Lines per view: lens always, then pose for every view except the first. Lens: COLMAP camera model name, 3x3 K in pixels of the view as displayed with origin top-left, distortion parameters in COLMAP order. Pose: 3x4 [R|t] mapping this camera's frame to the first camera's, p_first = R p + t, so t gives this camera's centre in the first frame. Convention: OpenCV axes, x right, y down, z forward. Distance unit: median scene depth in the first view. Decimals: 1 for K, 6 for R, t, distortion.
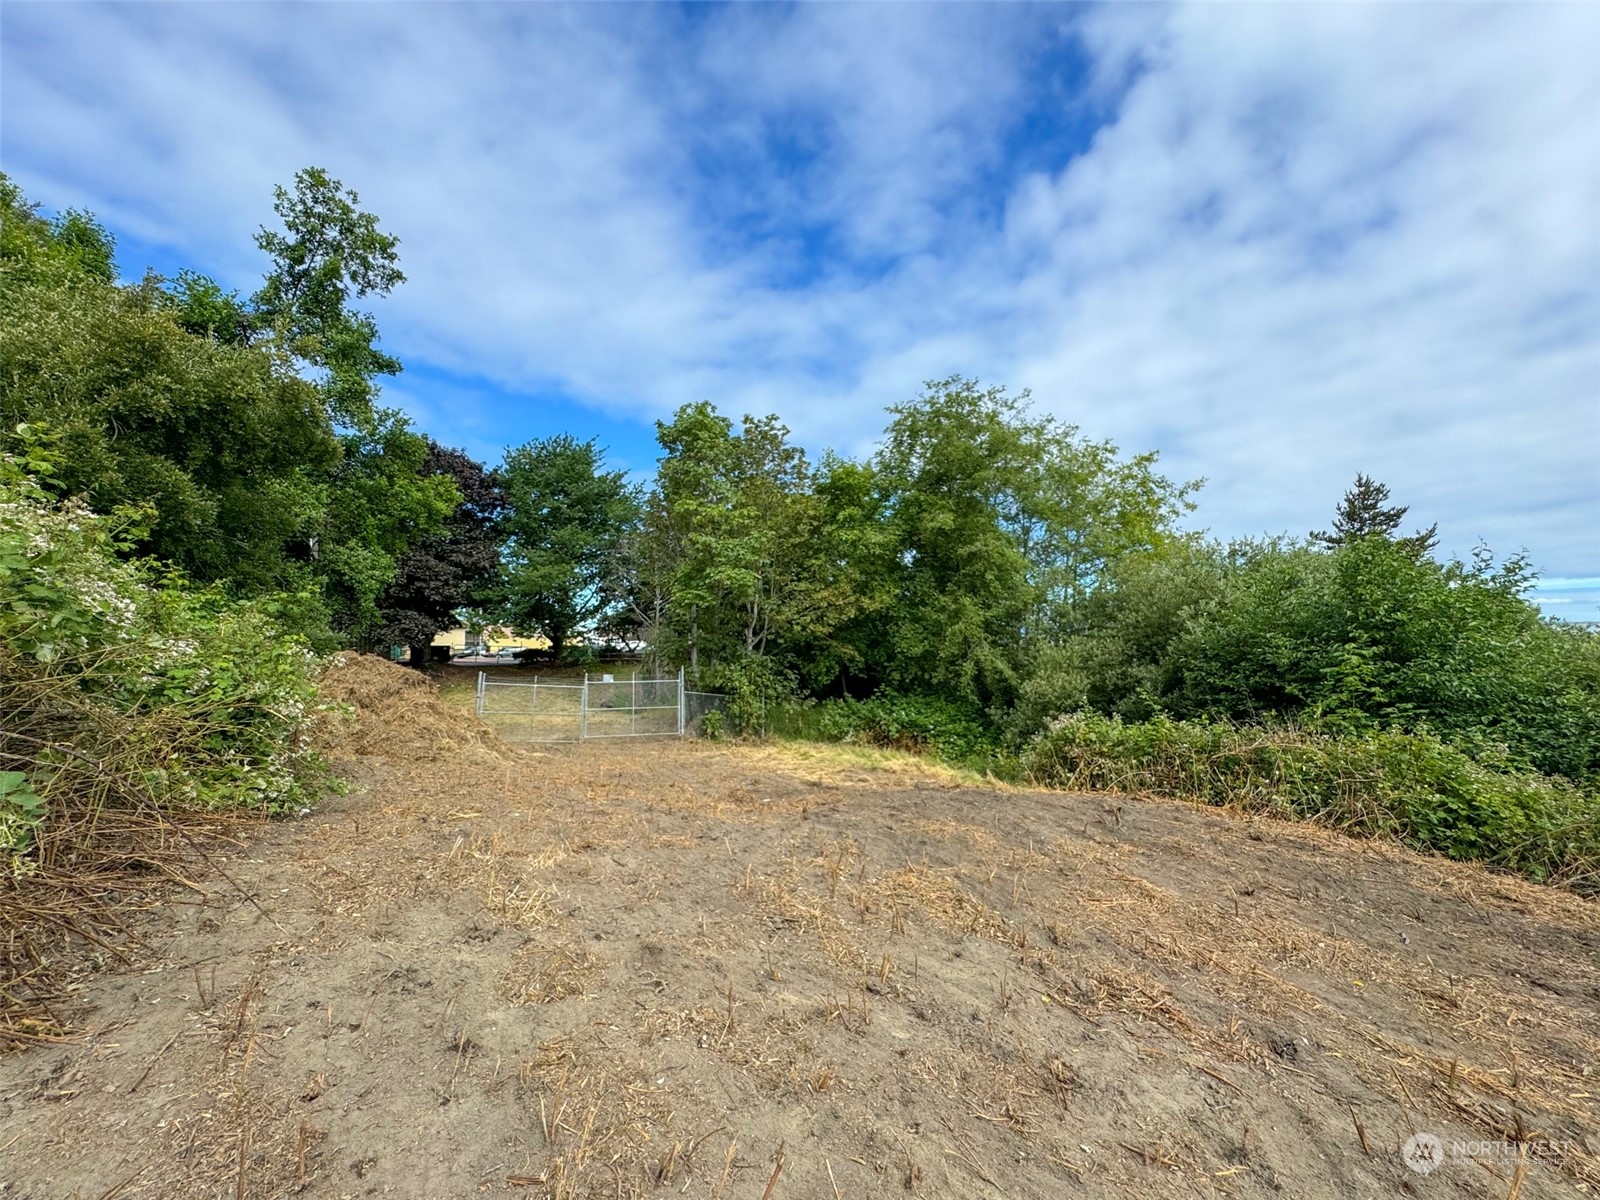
lens RADIAL K [[629.1, 0, 795.8], [0, 629.1, 601.0], [0, 0, 1]] dist [-0.002237, -0.001693]
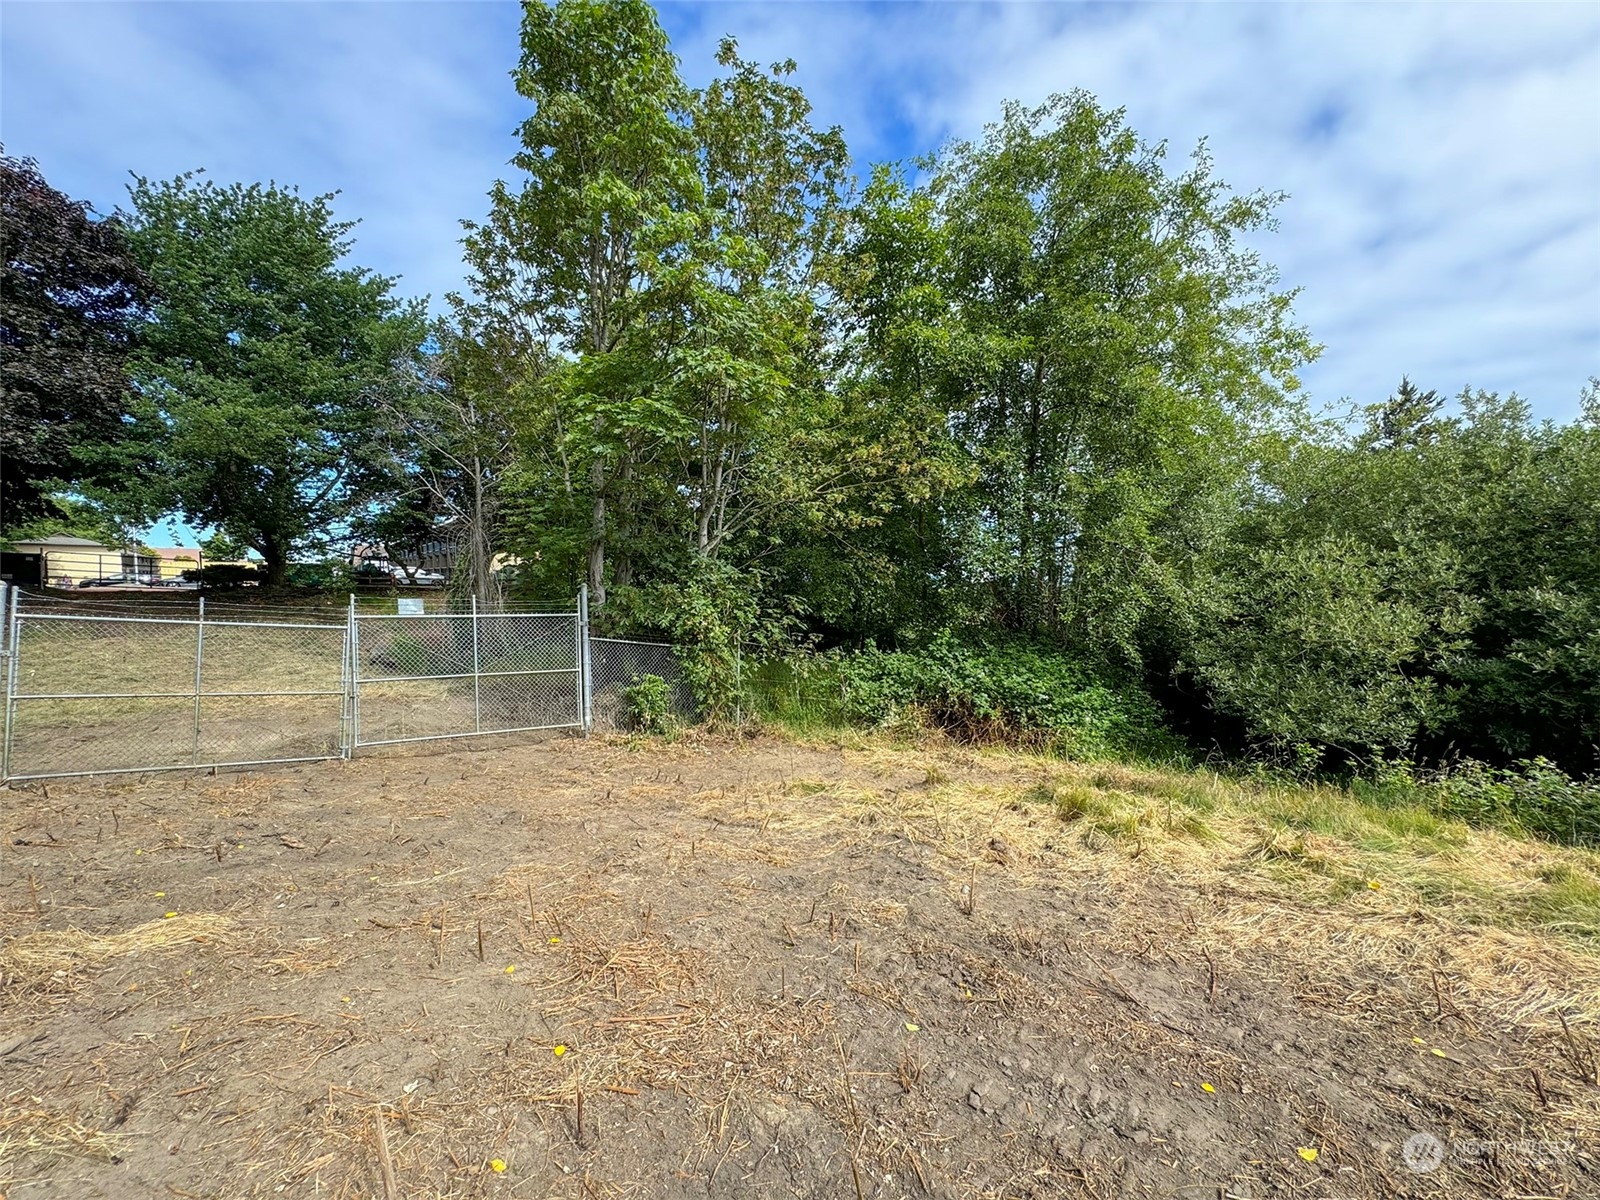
lens RADIAL K [[629.1, 0, 779.5], [0, 629.1, 632.6], [0, 0, 1]] dist [-0.002237, -0.001693]
pose [[0.953179, 0.001286, 0.302405, -0.185949], [-0.042558, 0.990609, 0.129931, 0.073060], [-0.299398, -0.136717, 0.944283, 0.514472]]
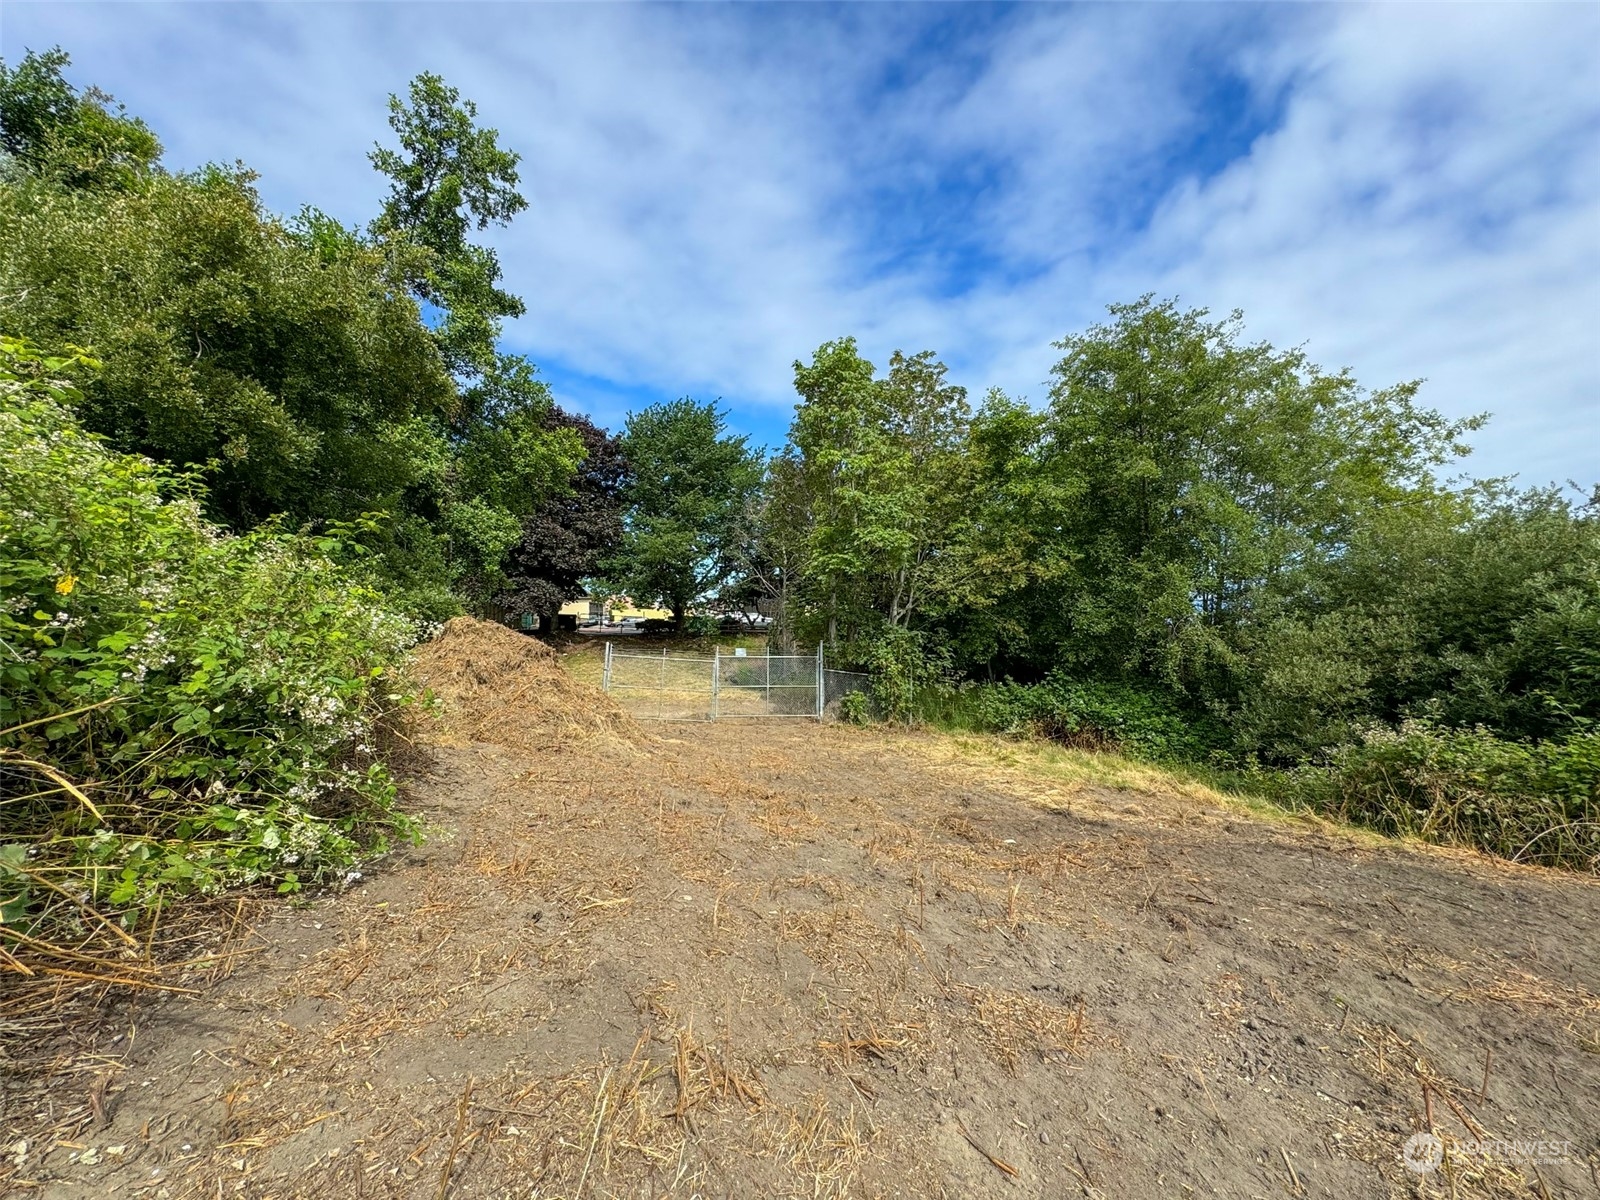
lens RADIAL K [[629.1, 0, 809.1], [0, 629.1, 597.8], [0, 0, 1]] dist [-0.002237, -0.001693]
pose [[0.989097, 0.011267, -0.146835, -0.068146], [-0.006114, 0.999351, 0.035493, 0.011664], [0.147139, -0.034209, 0.988524, 0.122971]]
